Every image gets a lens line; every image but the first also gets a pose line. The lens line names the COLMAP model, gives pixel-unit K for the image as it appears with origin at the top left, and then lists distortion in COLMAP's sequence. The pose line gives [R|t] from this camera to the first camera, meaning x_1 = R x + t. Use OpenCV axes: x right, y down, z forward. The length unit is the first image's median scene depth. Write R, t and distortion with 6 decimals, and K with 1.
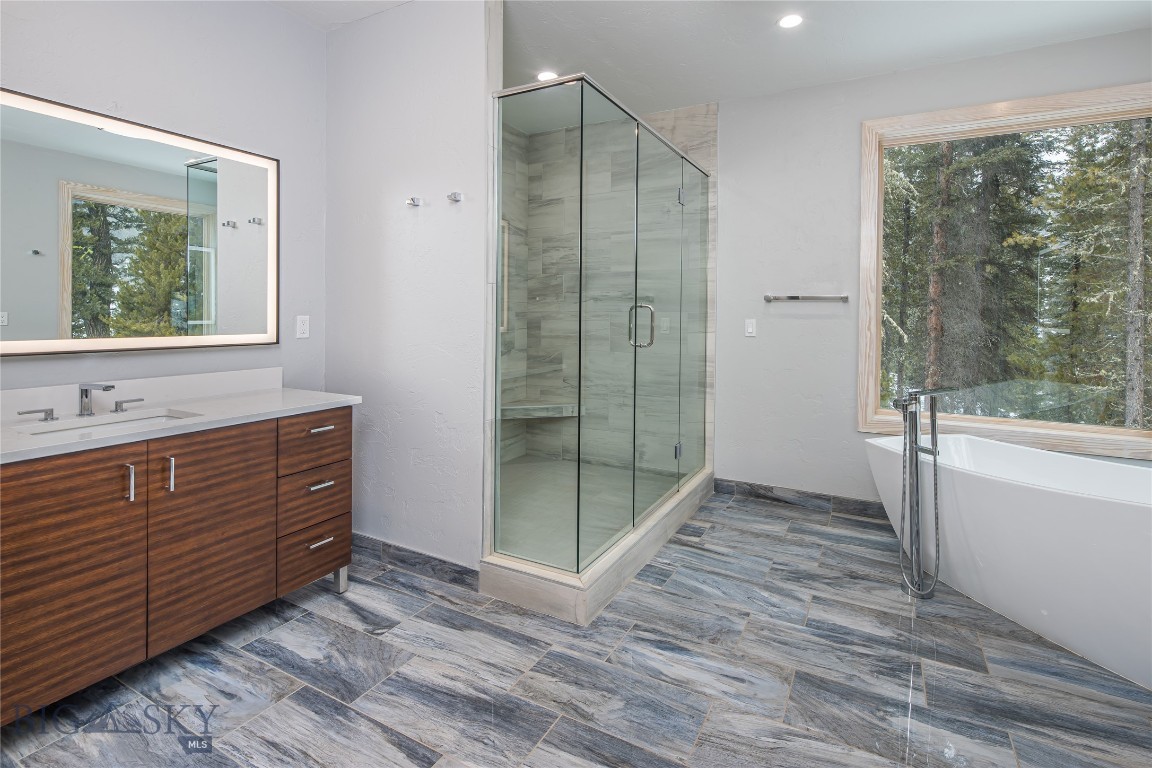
lens RADIAL K [[560.1, 0, 575.8], [0, 560.1, 320.8], [0, 0, 1]] dist [0.007824, -0.004886]
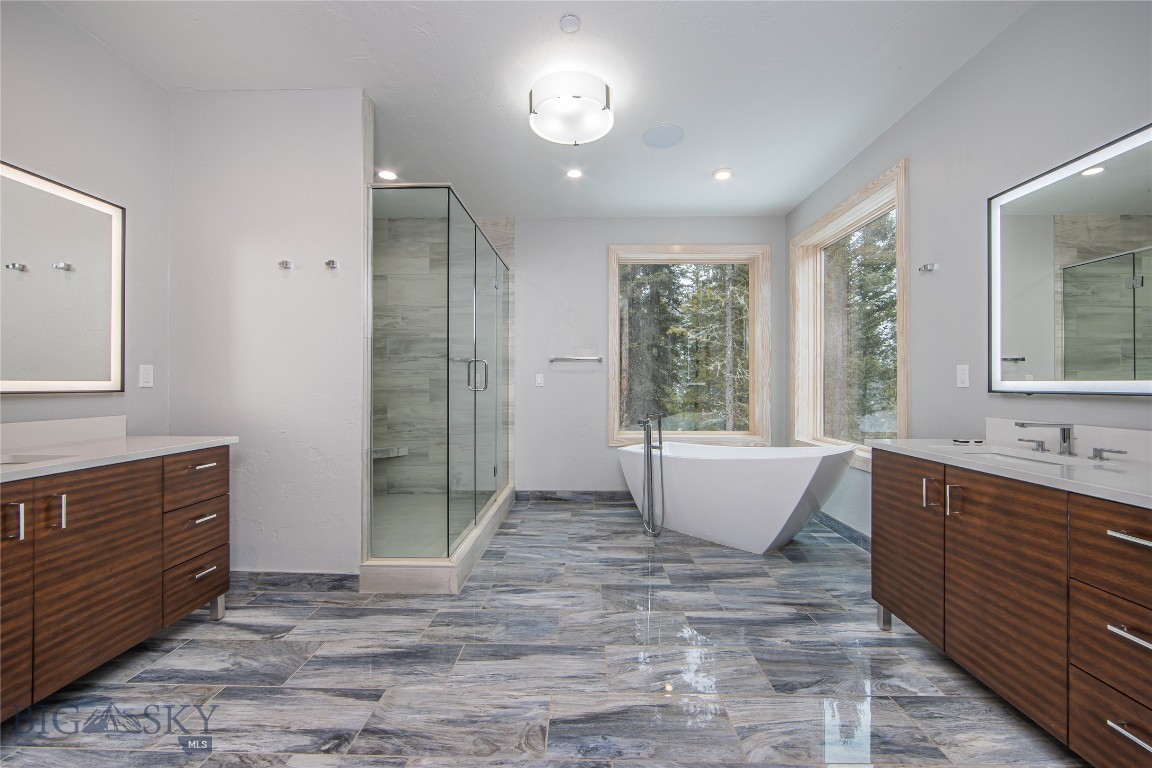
lens RADIAL K [[461.1, 0, 576.0], [0, 461.1, 384.0], [0, 0, 1]] dist [-0.001799, -0.000121]
pose [[0.886176, -0.007651, 0.463285, -0.225387], [0.013513, 0.999865, -0.009334, 0.052649], [-0.463151, 0.014532, 0.886160, -0.110530]]
